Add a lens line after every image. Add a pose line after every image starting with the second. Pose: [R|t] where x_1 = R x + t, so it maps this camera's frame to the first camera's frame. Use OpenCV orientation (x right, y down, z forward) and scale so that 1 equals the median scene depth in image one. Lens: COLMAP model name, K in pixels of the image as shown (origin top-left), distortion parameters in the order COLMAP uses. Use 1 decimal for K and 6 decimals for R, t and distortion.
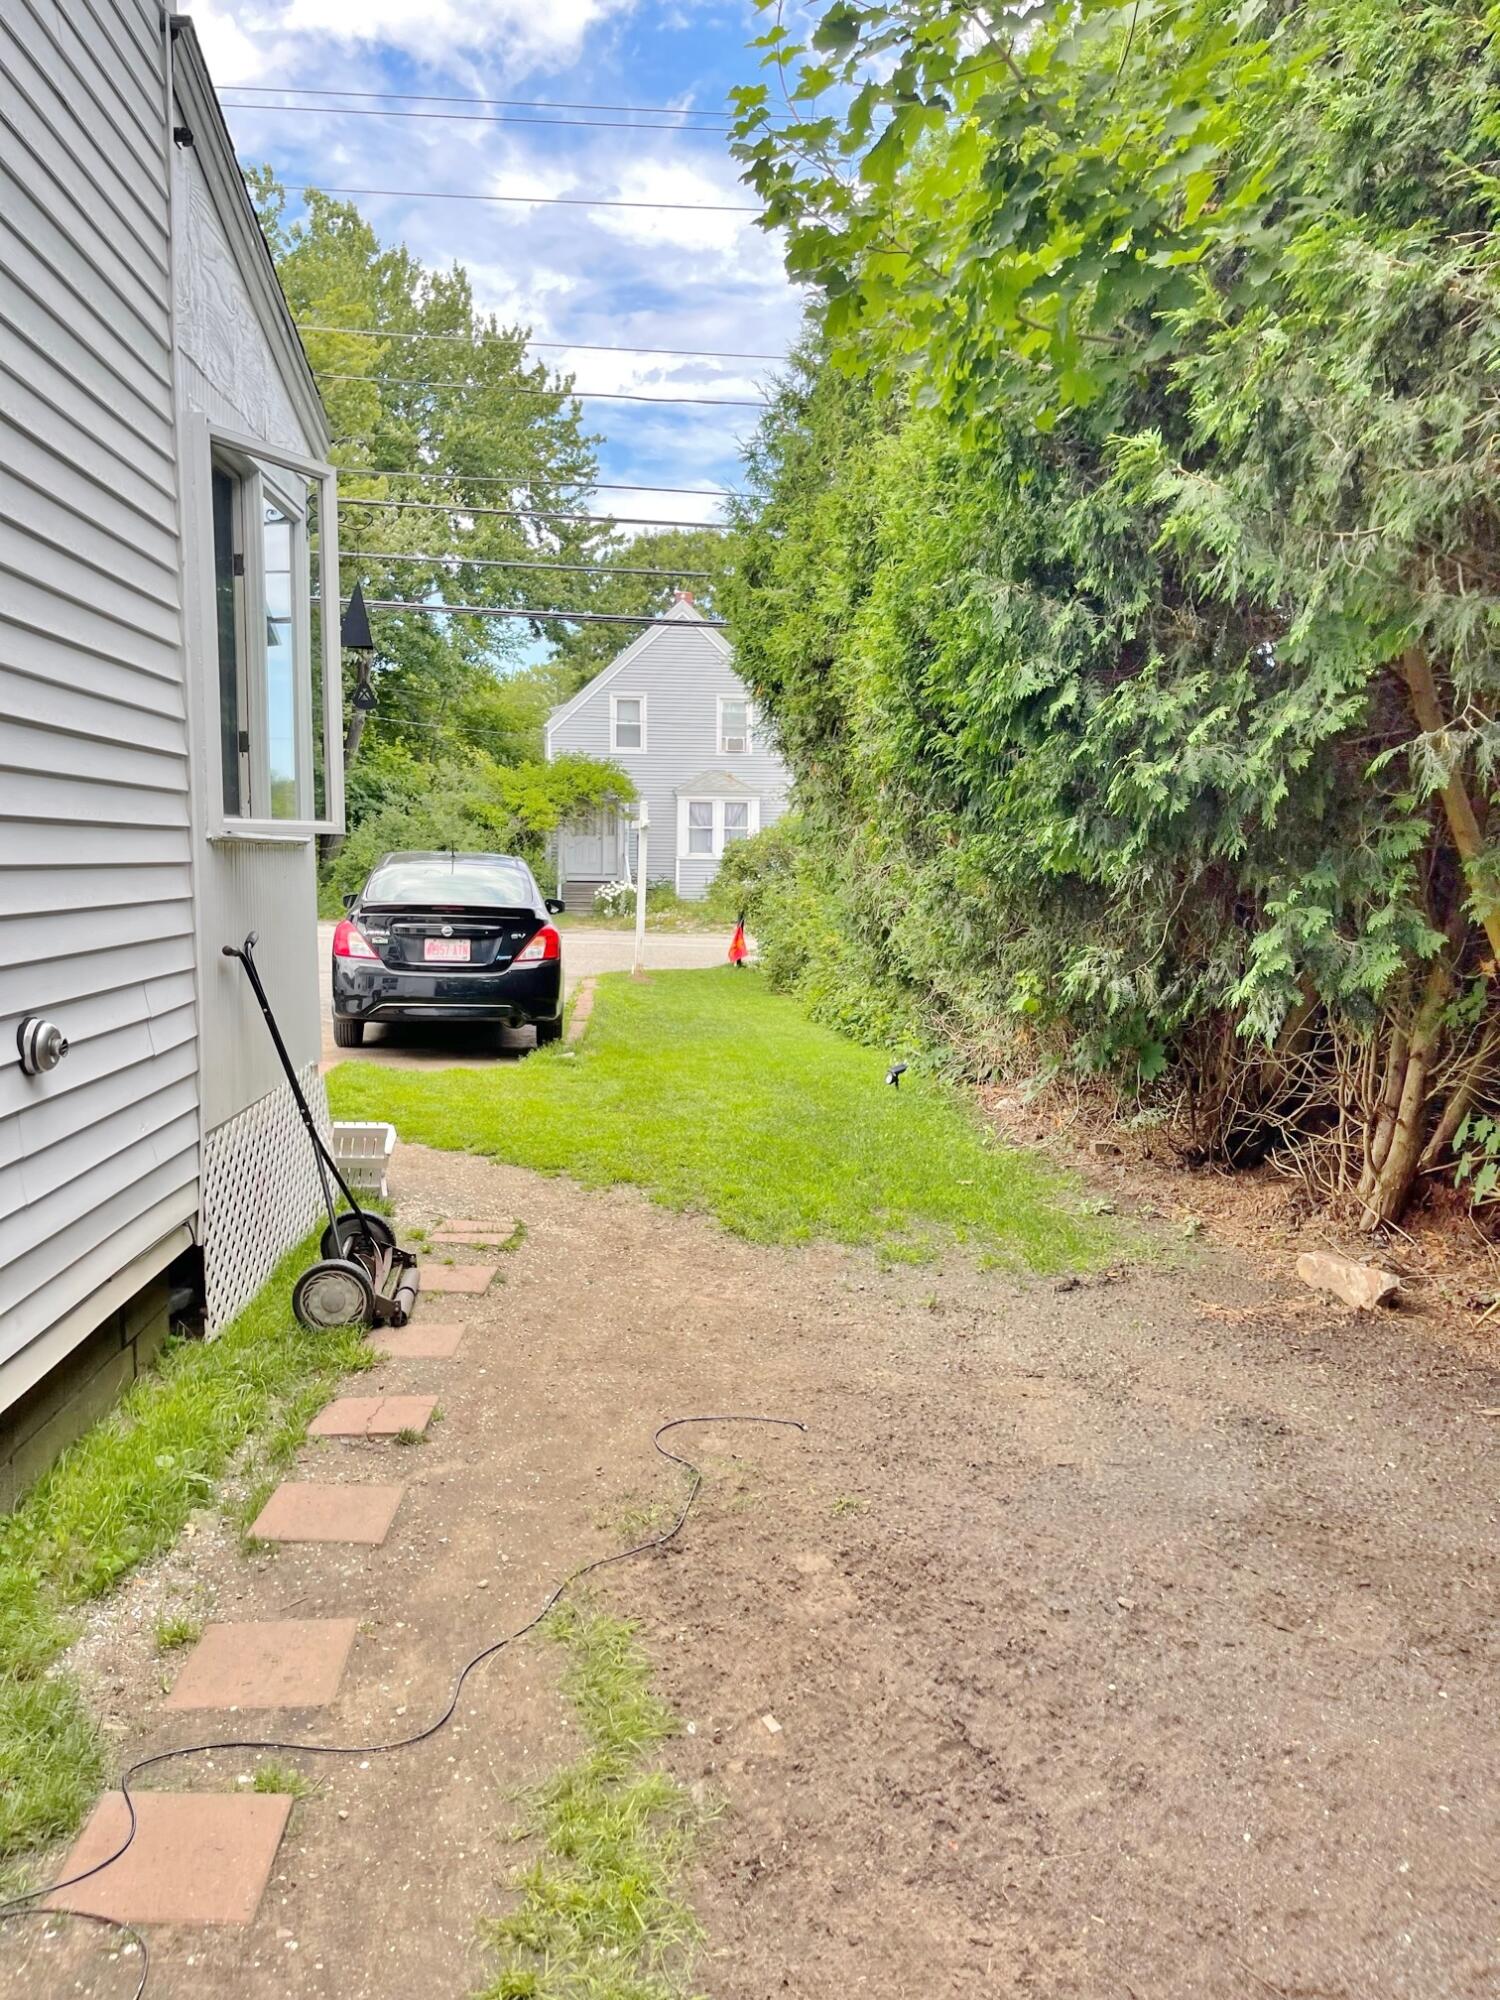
lens RADIAL K [[1500.2, 0, 750.0], [0, 1500.2, 1000.0], [0, 0, 1]] dist [0.016771, -0.005534]
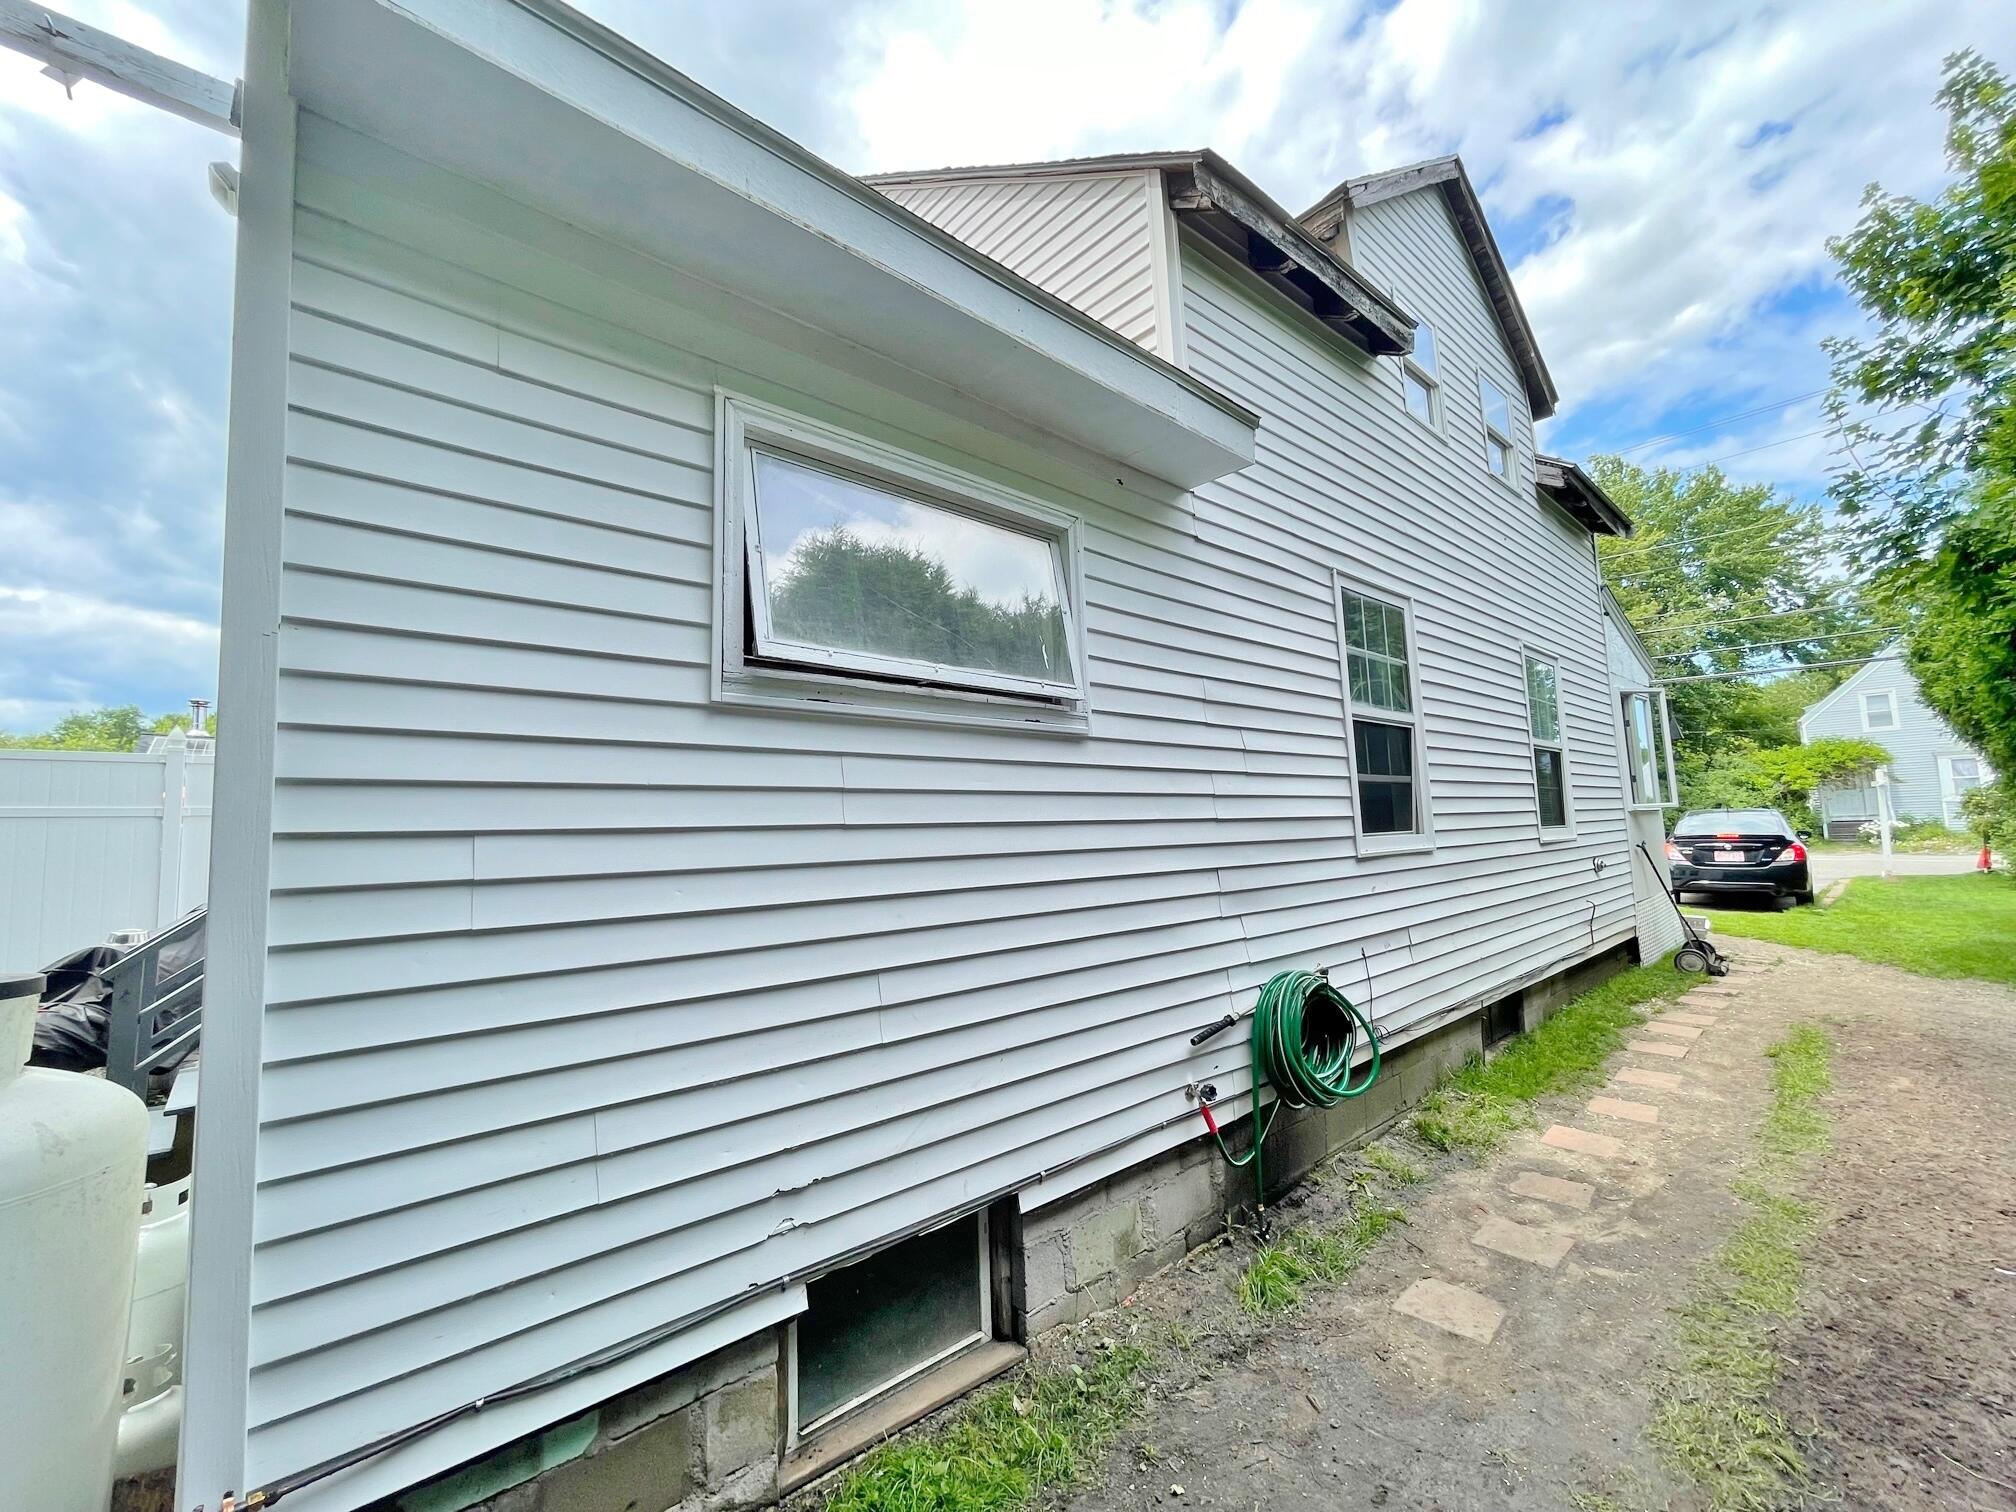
lens RADIAL K [[808.2, 0, 997.7], [0, 808.2, 754.7], [0, 0, 1]] dist [0.003310, -0.002387]
pose [[0.597939, -0.108402, -0.794177, 0.090747], [-0.034508, 0.986413, -0.160622, 0.040540], [0.800798, 0.123448, 0.586074, -0.454298]]
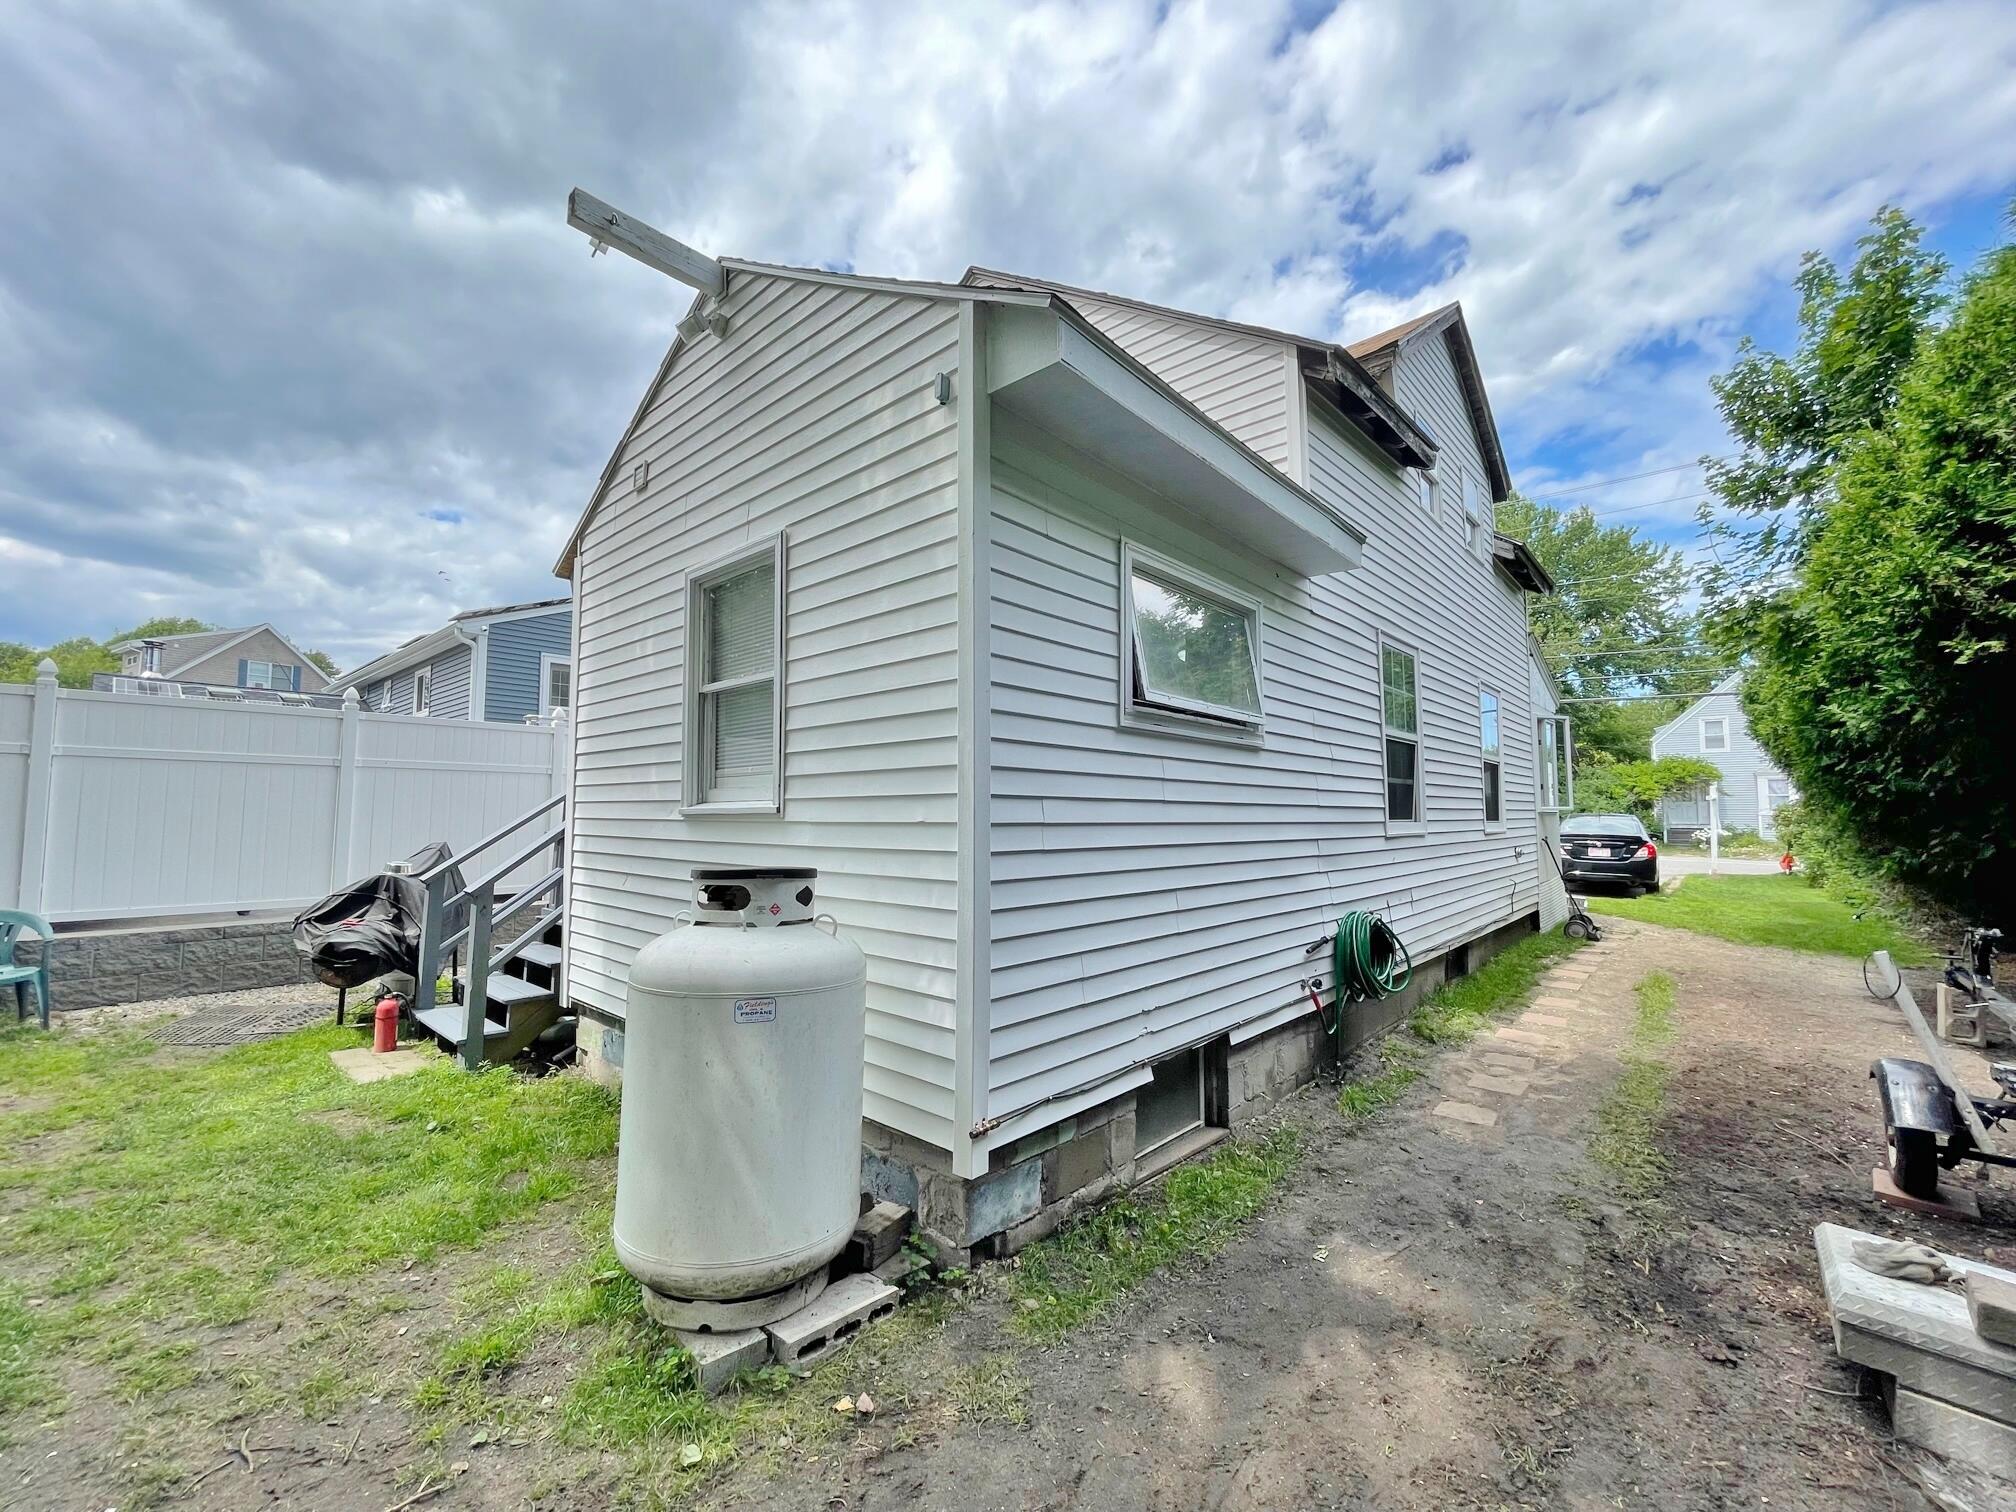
lens RADIAL K [[812.0, 0, 999.3], [0, 812.0, 756.8], [0, 0, 1]] dist [0.001126, 0.000213]
pose [[0.685180, -0.058716, -0.726004, 0.102379], [-0.063328, 0.988169, -0.139686, 0.059403], [0.725616, 0.141686, 0.673355, -0.637318]]
